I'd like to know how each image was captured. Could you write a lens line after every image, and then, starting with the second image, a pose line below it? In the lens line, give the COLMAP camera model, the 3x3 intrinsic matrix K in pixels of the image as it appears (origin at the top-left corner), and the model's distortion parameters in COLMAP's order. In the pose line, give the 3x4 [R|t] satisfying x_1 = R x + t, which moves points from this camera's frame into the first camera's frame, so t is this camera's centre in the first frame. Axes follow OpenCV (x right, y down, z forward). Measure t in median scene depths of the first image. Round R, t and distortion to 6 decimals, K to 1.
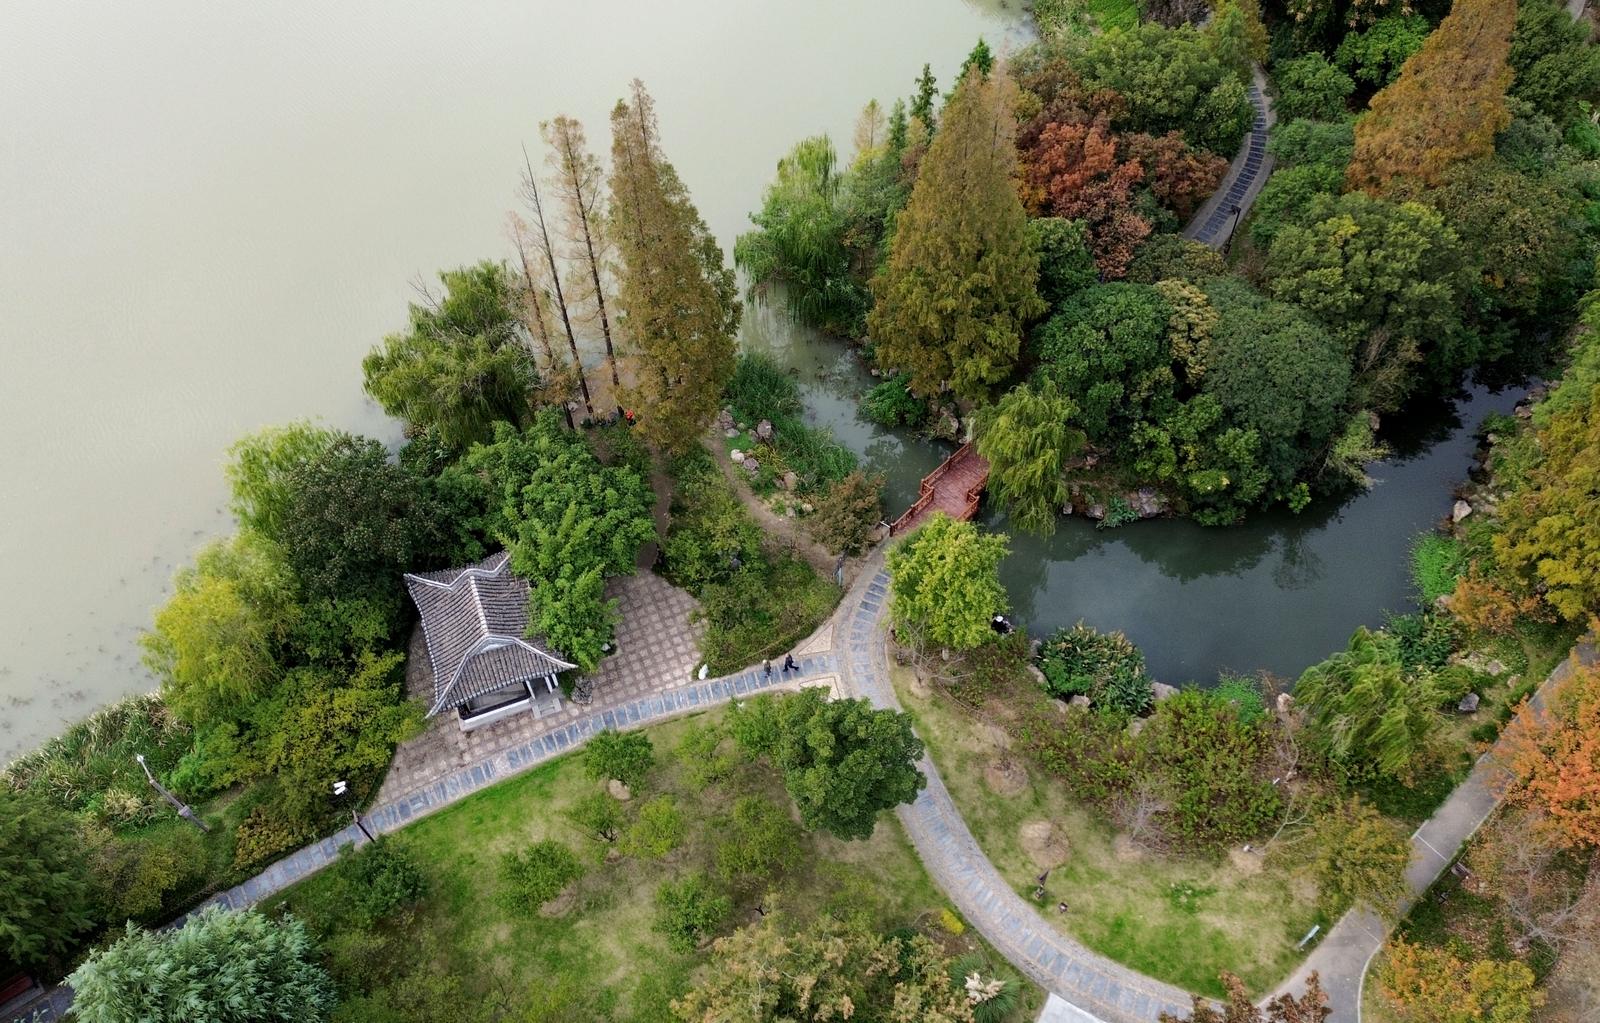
lens RADIAL K [[1289.4, 0, 826.1], [0, 1289.4, 479.1], [0, 0, 1]] dist [0.066015, -0.016506]
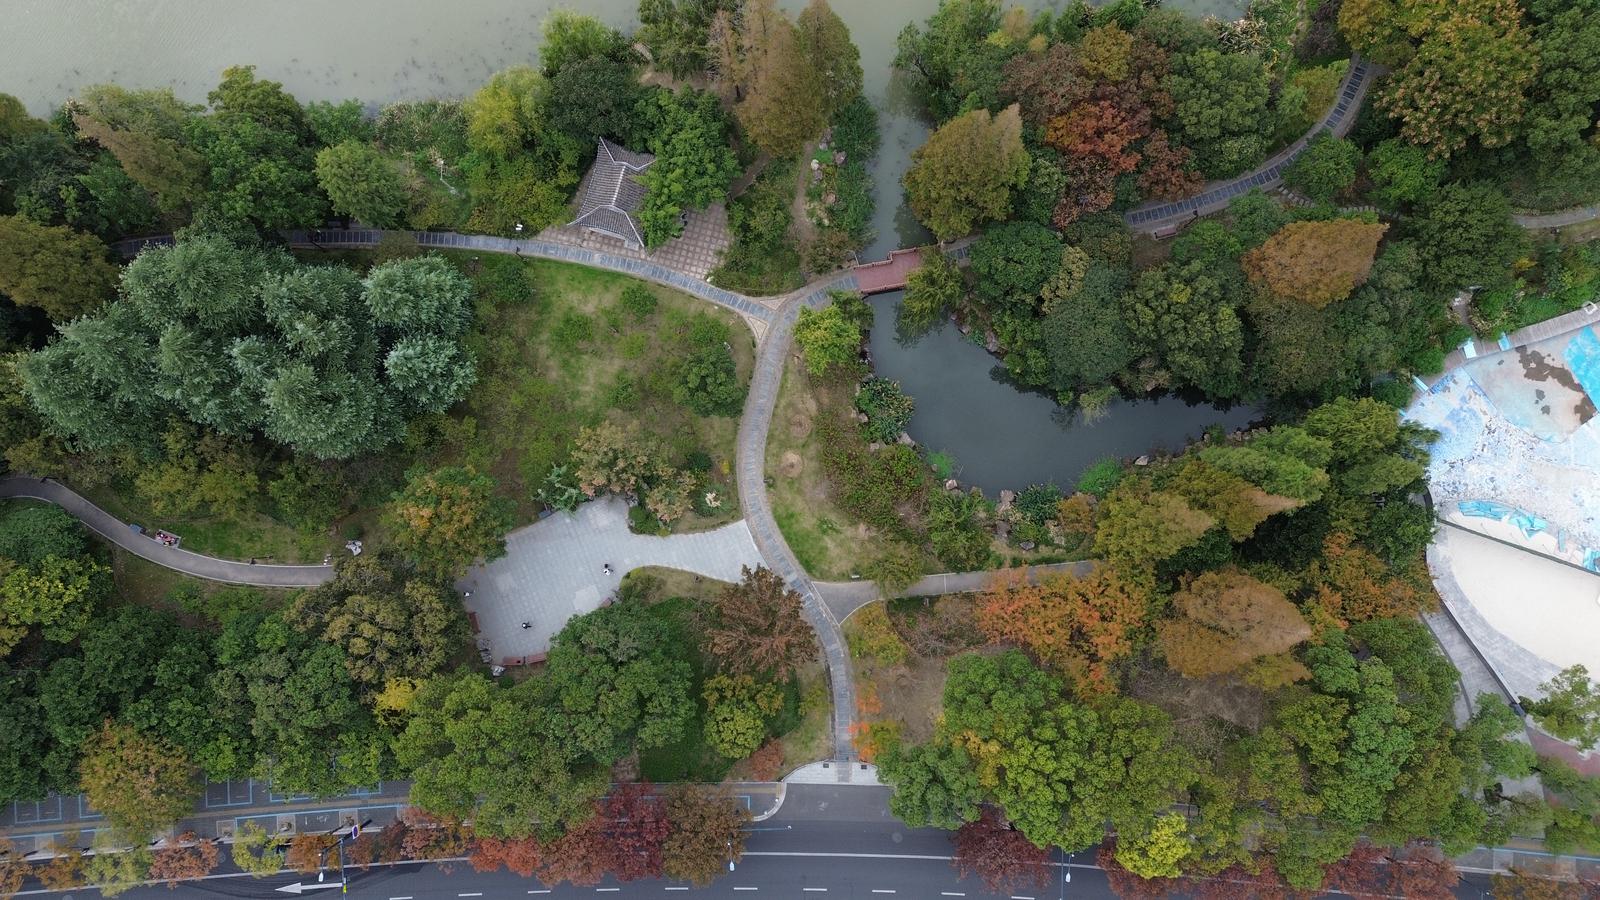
lens RADIAL K [[1151.2, 0, 808.3], [0, 1151.2, 441.4], [0, 0, 1]] dist [0.070318, -0.064113]
pose [[0.795503, 0.604288, -0.044840, 0.229975], [-0.482595, 0.676575, 0.556190, -0.679040], [0.366437, -0.420811, 0.829844, -0.395617]]
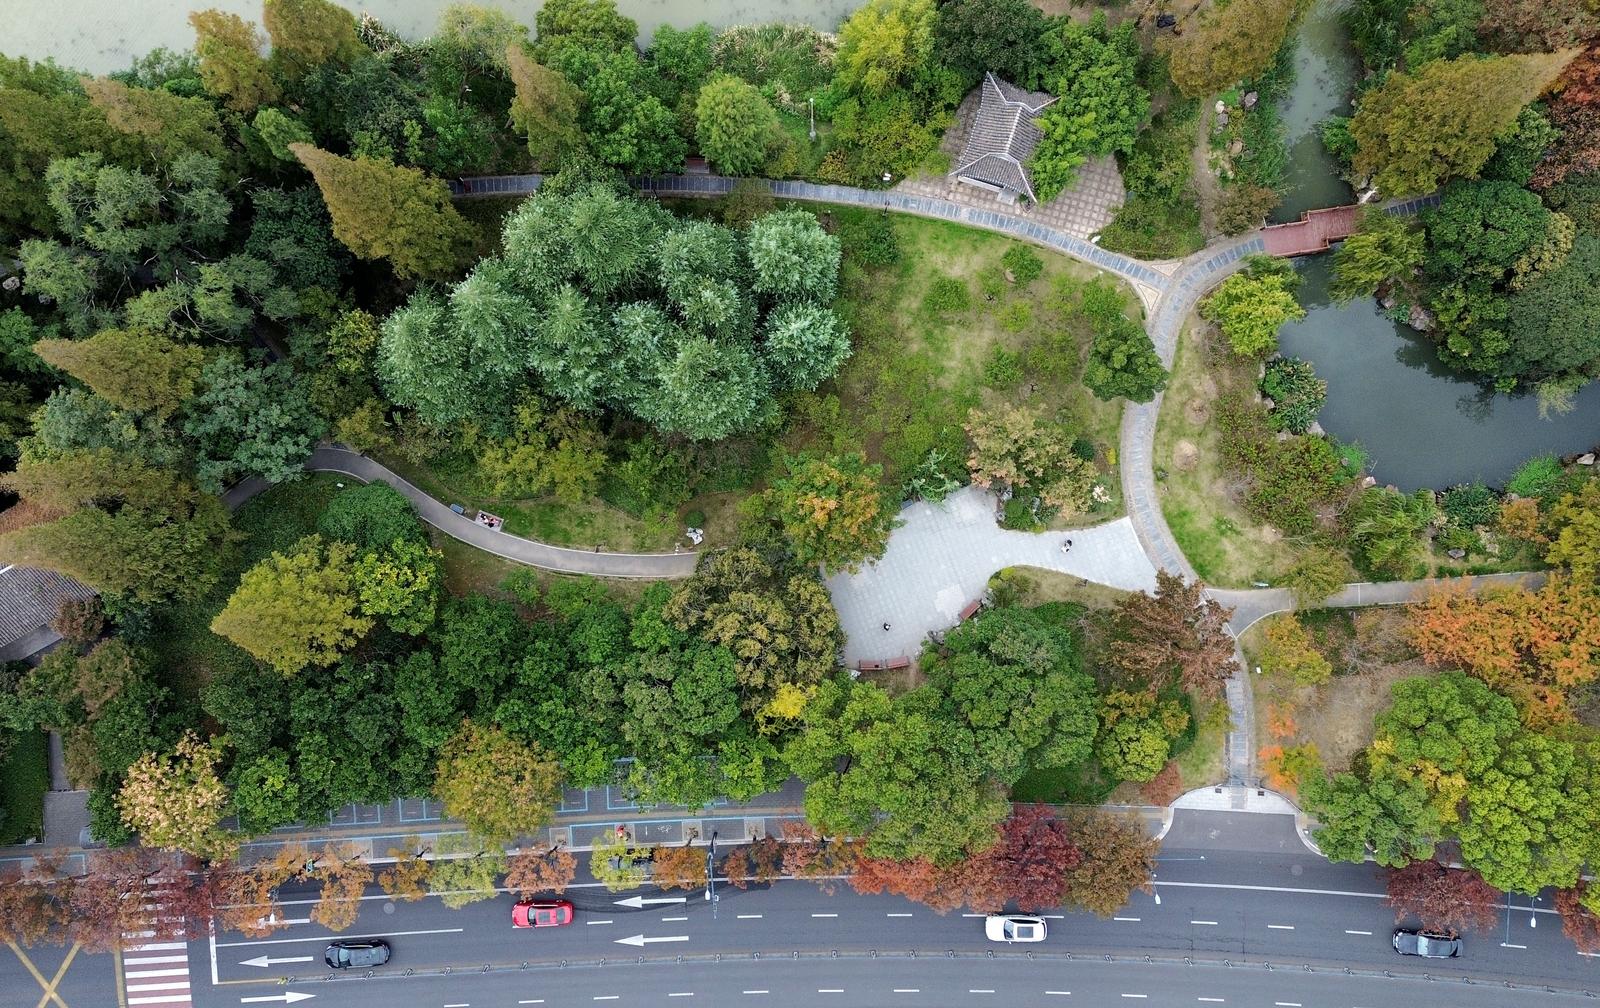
lens RADIAL K [[1309.6, 0, 784.4], [0, 1309.6, 501.8], [0, 0, 1]] dist [0.075255, -0.076268]
pose [[0.780895, 0.624661, 0.001431, -0.199649], [-0.494956, 0.617349, 0.611473, -0.459983], [0.381080, -0.478205, 0.791264, -0.584265]]
